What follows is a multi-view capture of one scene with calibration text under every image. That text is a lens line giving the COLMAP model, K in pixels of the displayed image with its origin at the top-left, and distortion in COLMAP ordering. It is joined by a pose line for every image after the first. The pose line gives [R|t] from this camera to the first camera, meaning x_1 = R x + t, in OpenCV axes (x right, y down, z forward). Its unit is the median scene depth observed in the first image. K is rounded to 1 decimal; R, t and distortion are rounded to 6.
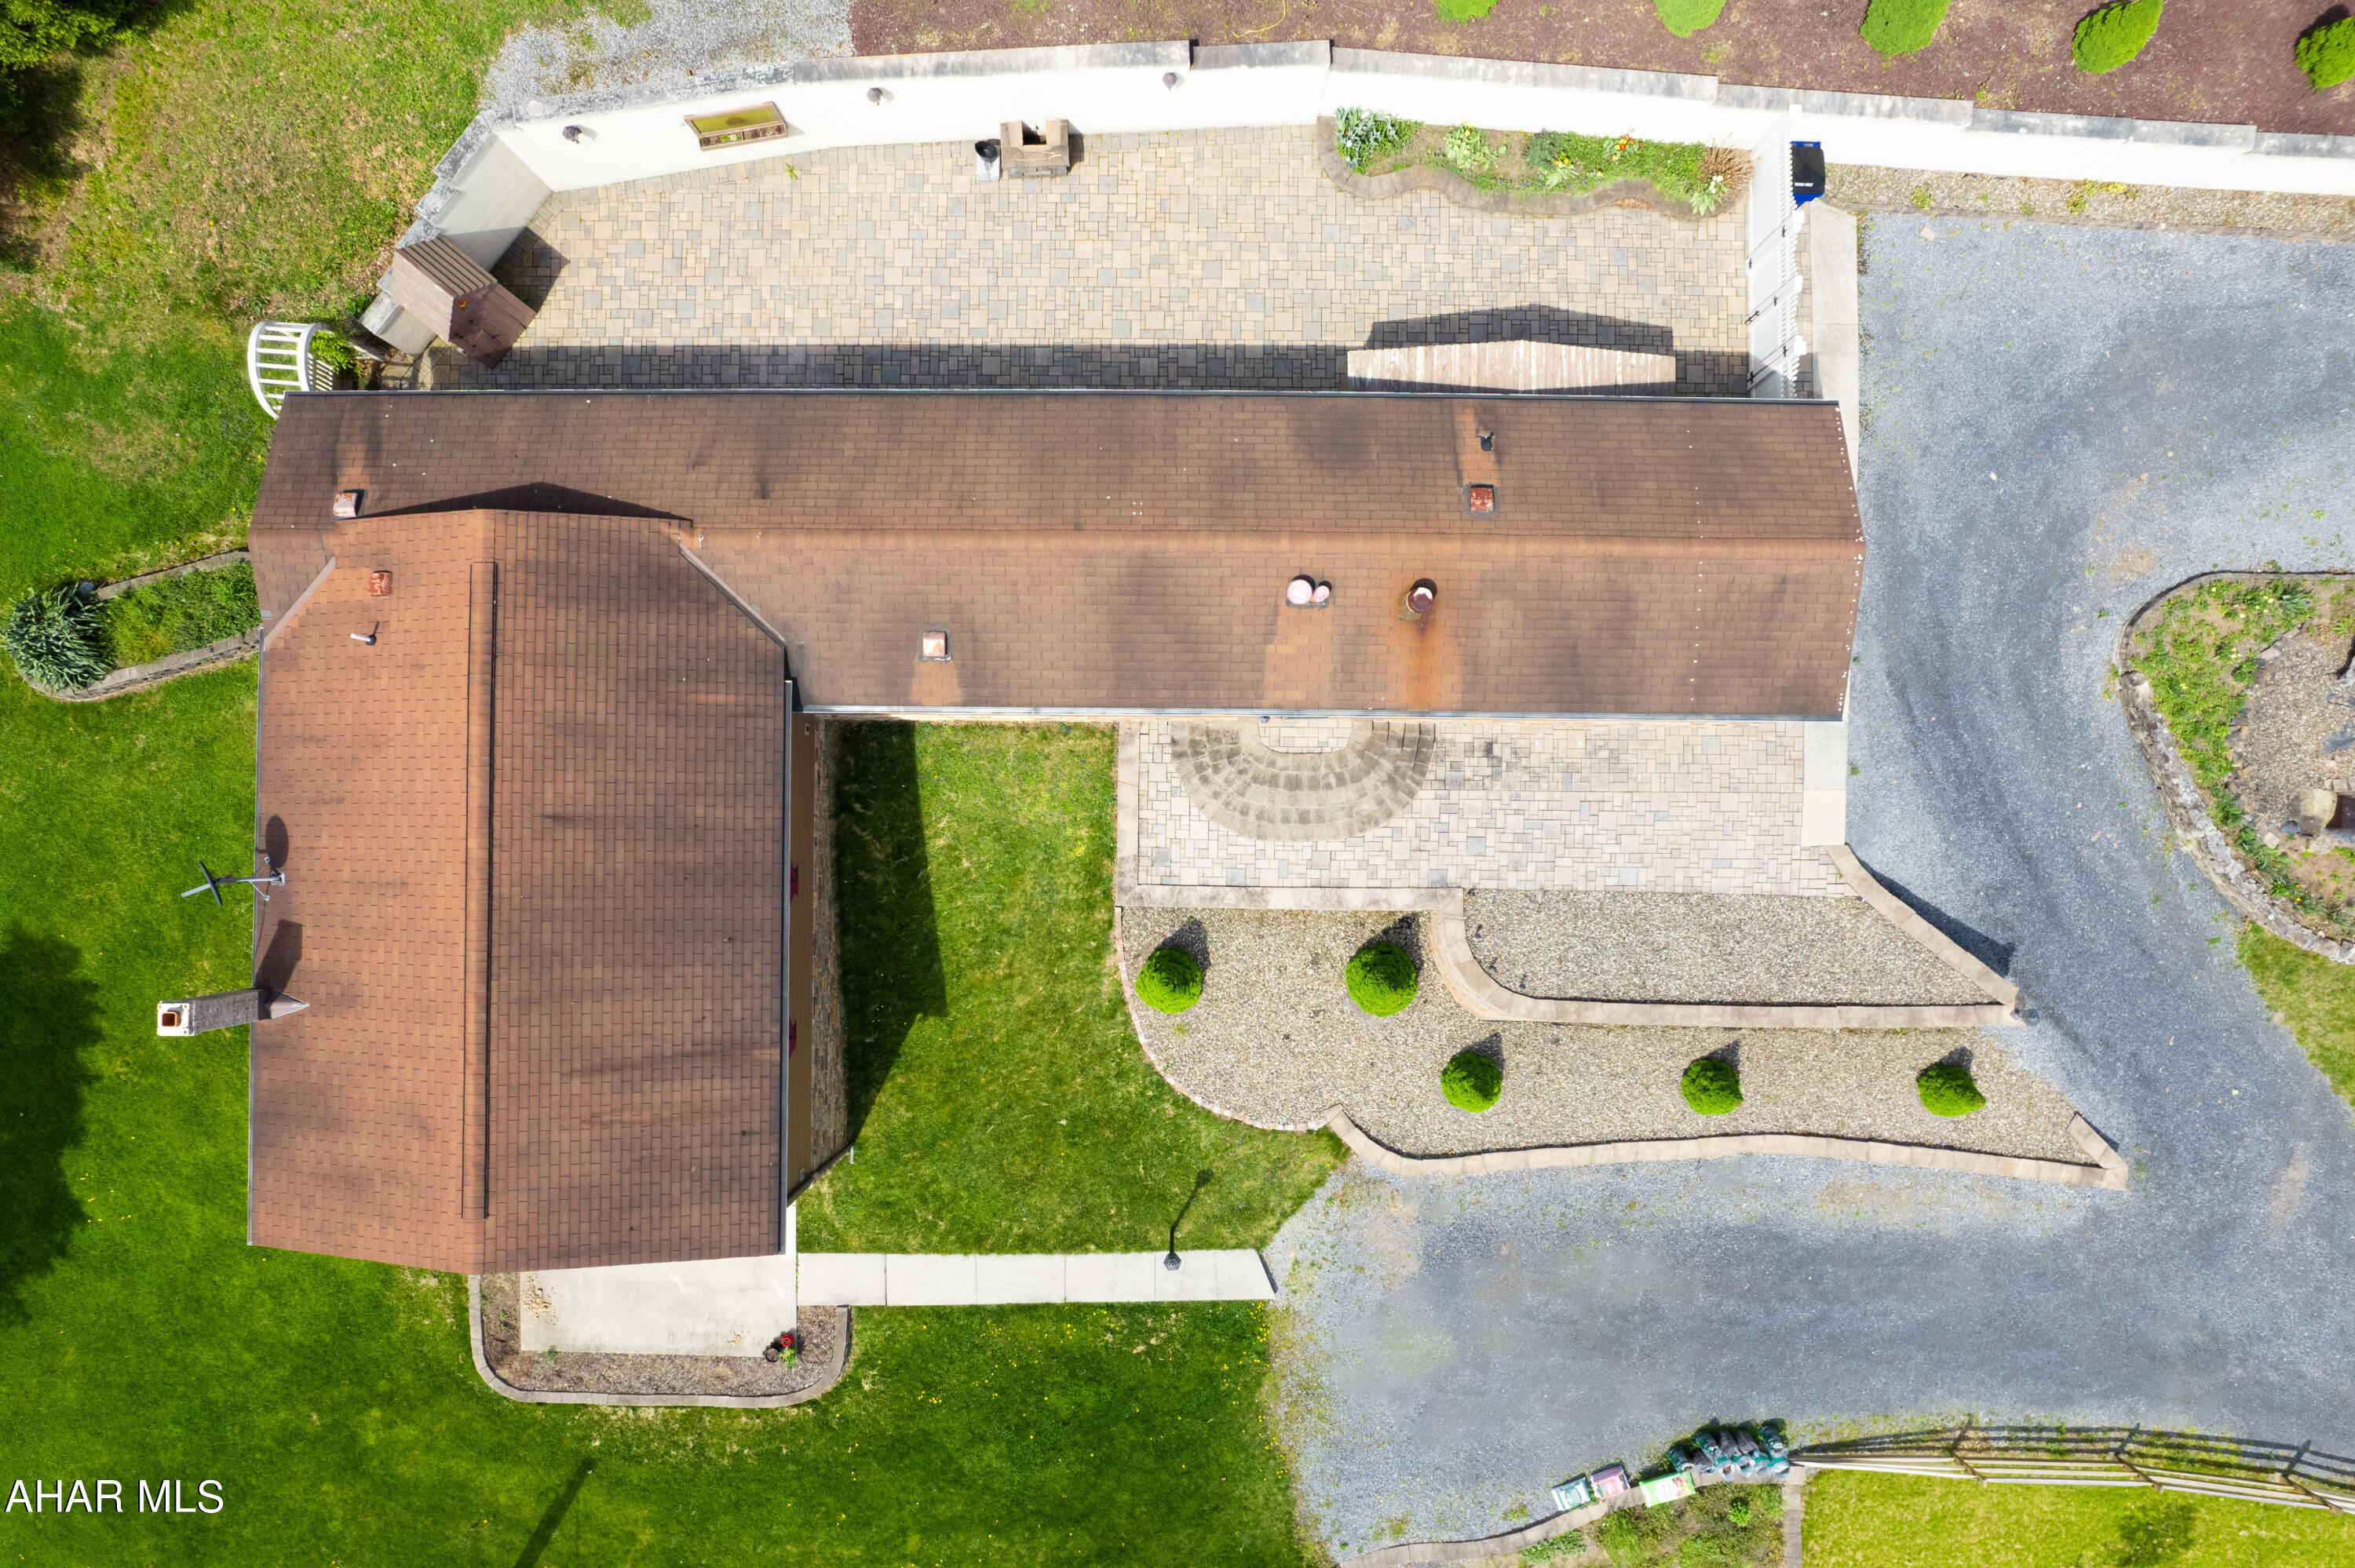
lens RADIAL K [[1509.1, 0, 1177.5], [0, 1509.1, 784.0], [0, 0, 1]] dist [-0.092852, 0.093612]
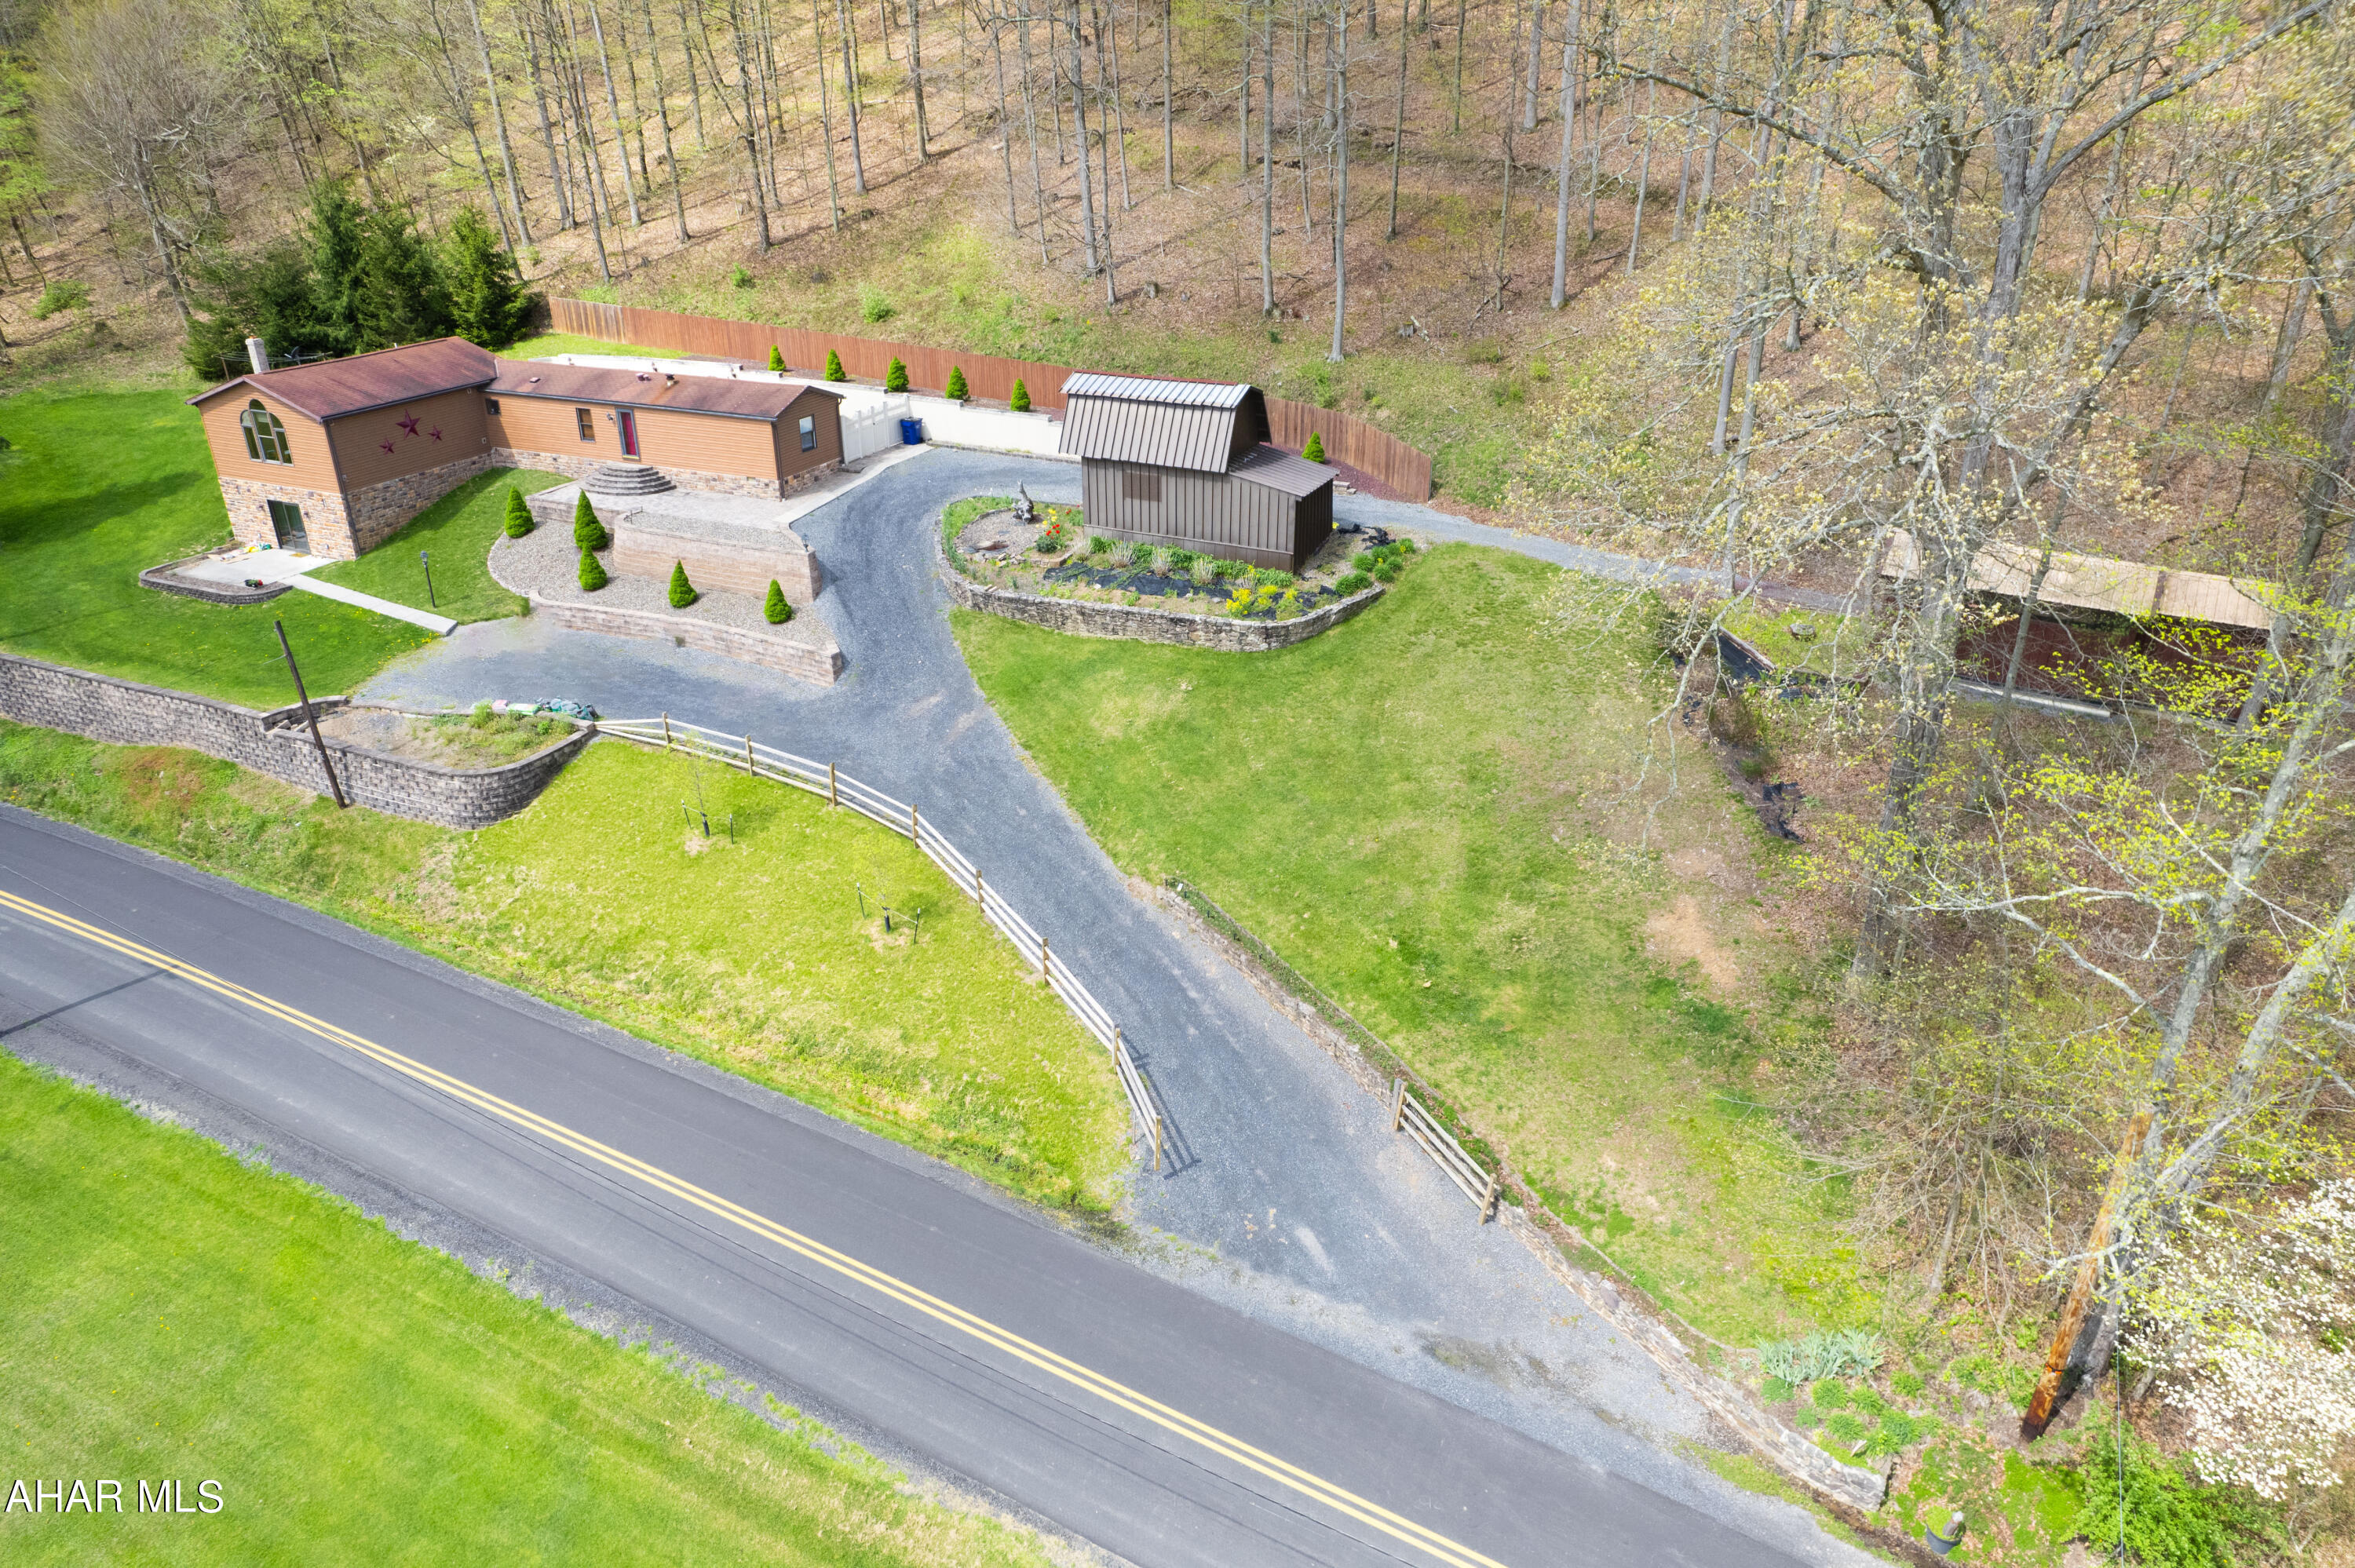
lens RADIAL K [[1510.1, 0, 1180.9], [0, 1510.1, 796.2], [0, 0, 1]] dist [-0.081090, 0.074714]
pose [[0.920385, 0.180071, -0.347081, 1.720810], [-0.391012, 0.425147, -0.816308, 1.698823], [0.000567, 0.887031, 0.461710, 0.298942]]
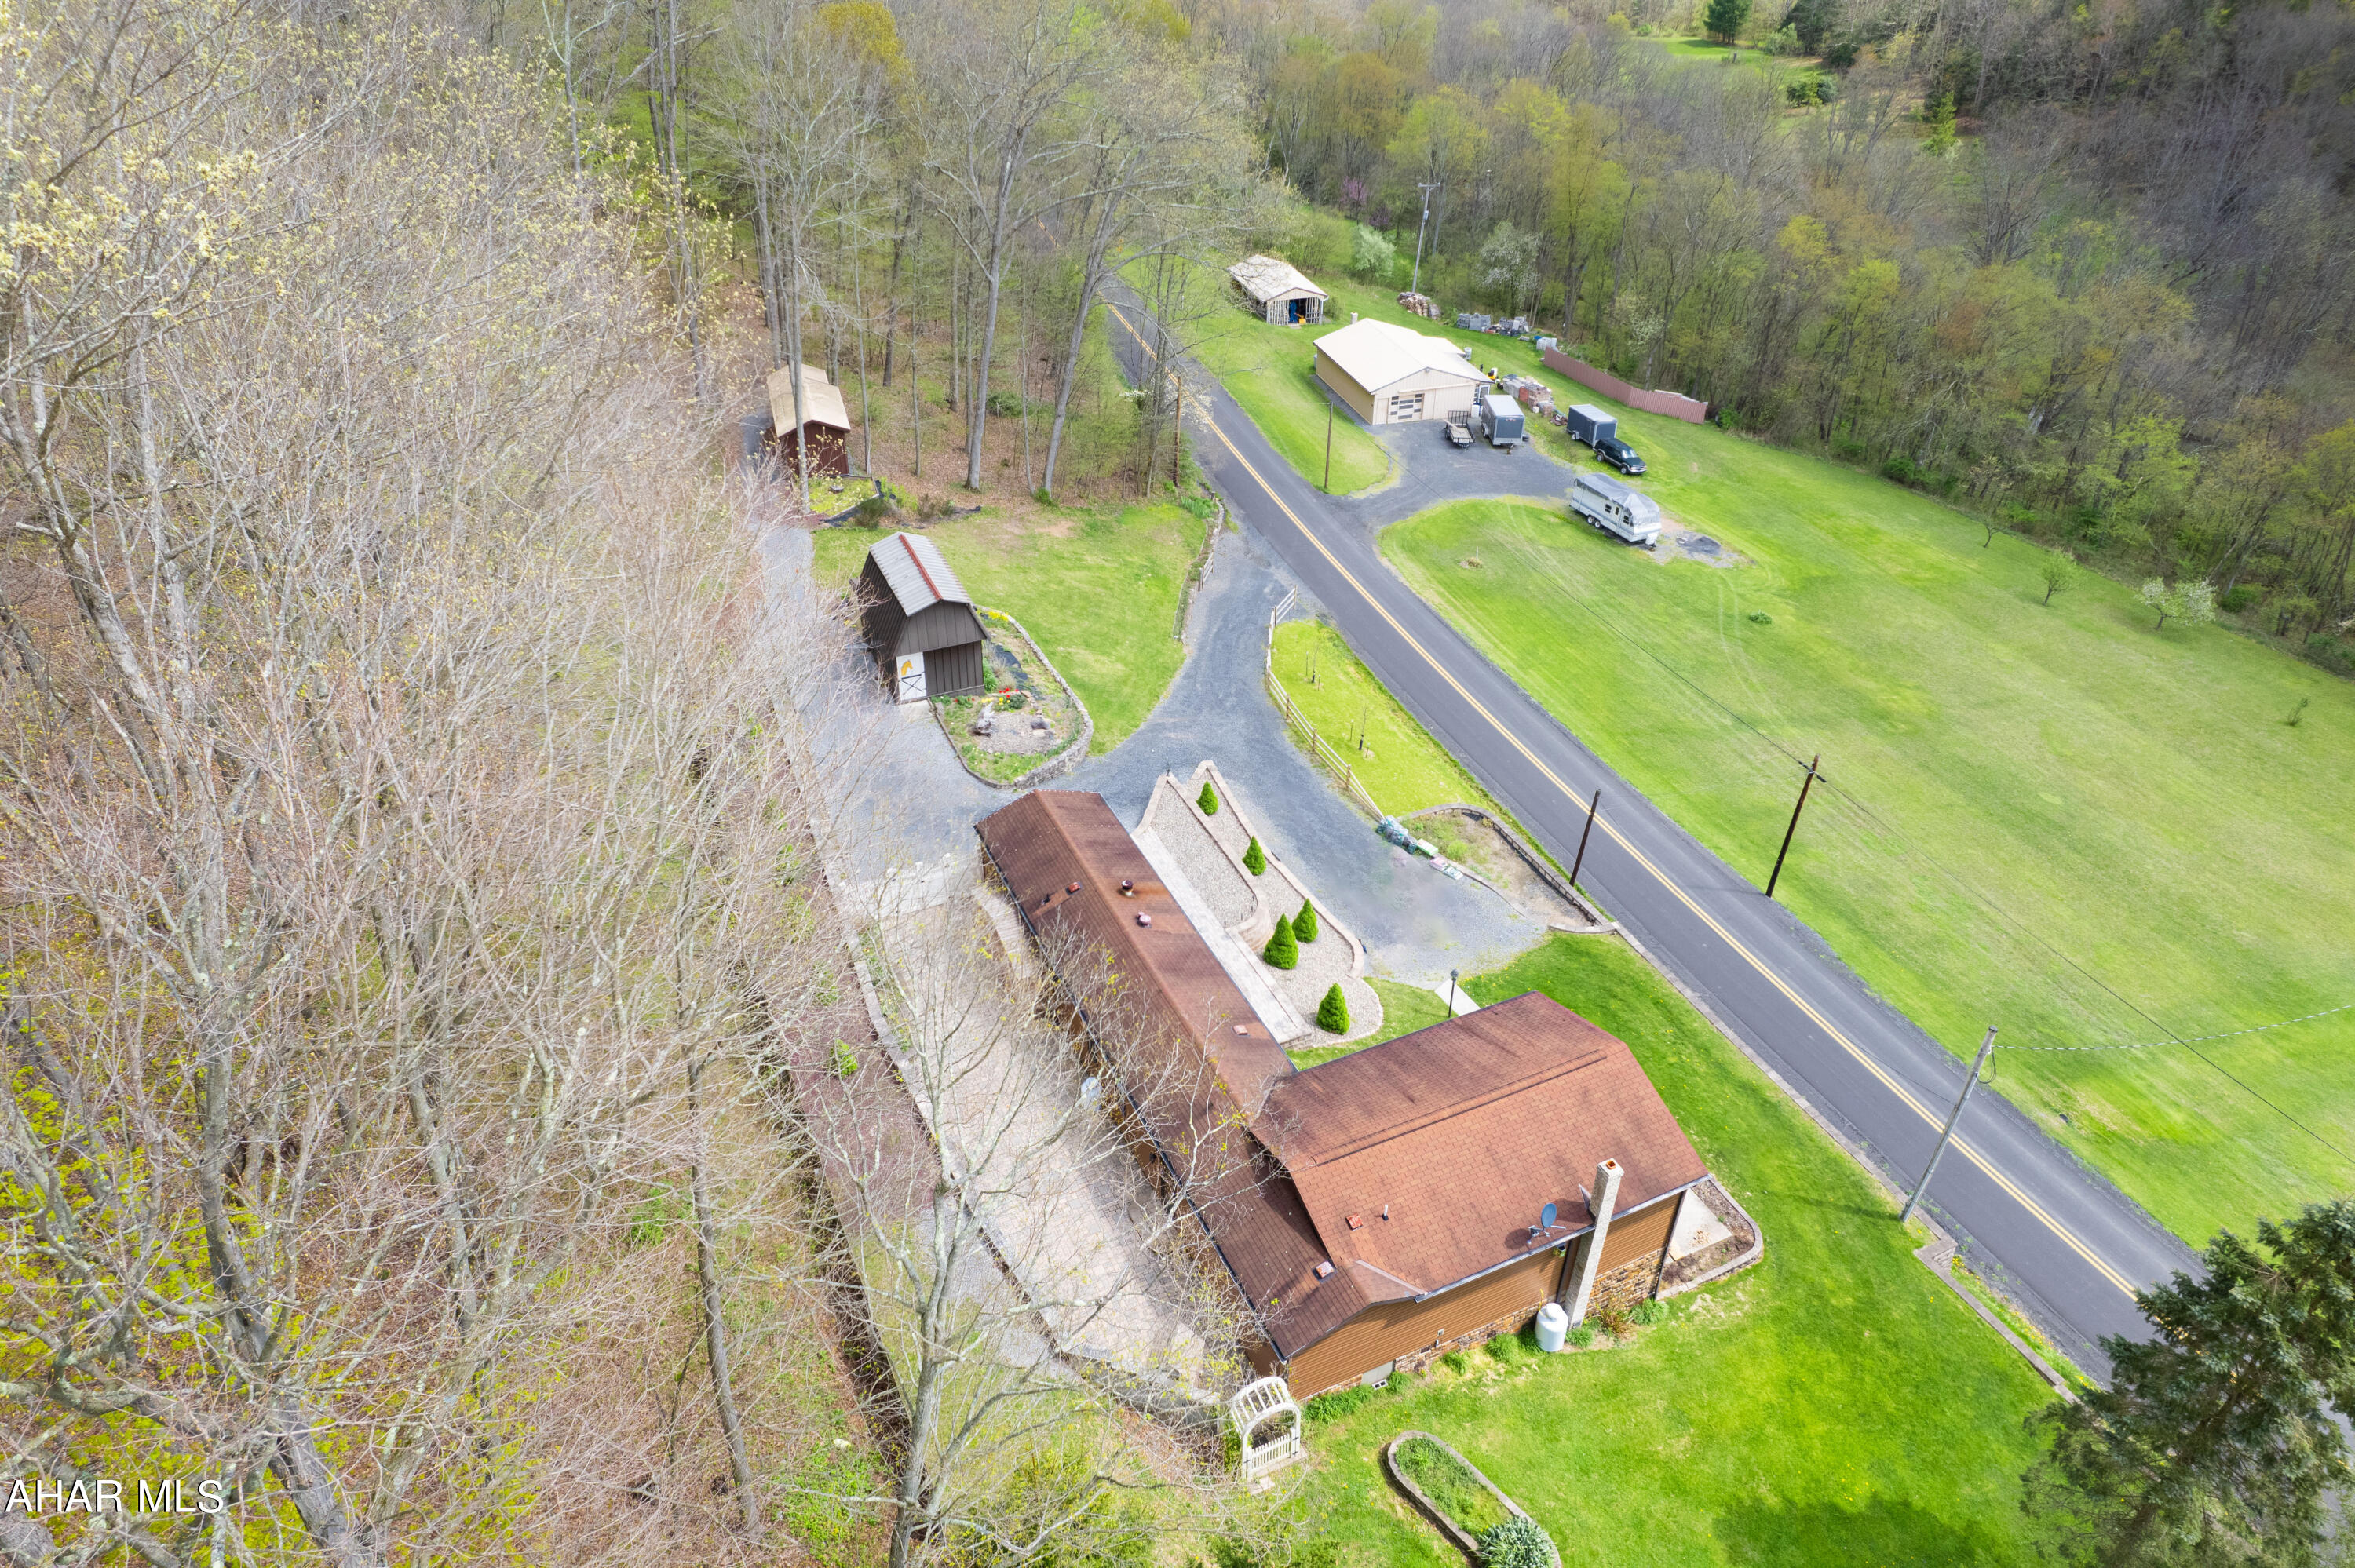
lens RADIAL K [[1510.1, 0, 1180.9], [0, 1510.1, 796.2], [0, 0, 1]] dist [-0.081090, 0.074714]
pose [[-0.424111, -0.518250, 0.742662, -1.159938], [0.905419, -0.225797, 0.359490, -0.649954], [-0.018615, 0.824884, 0.564996, -0.314327]]
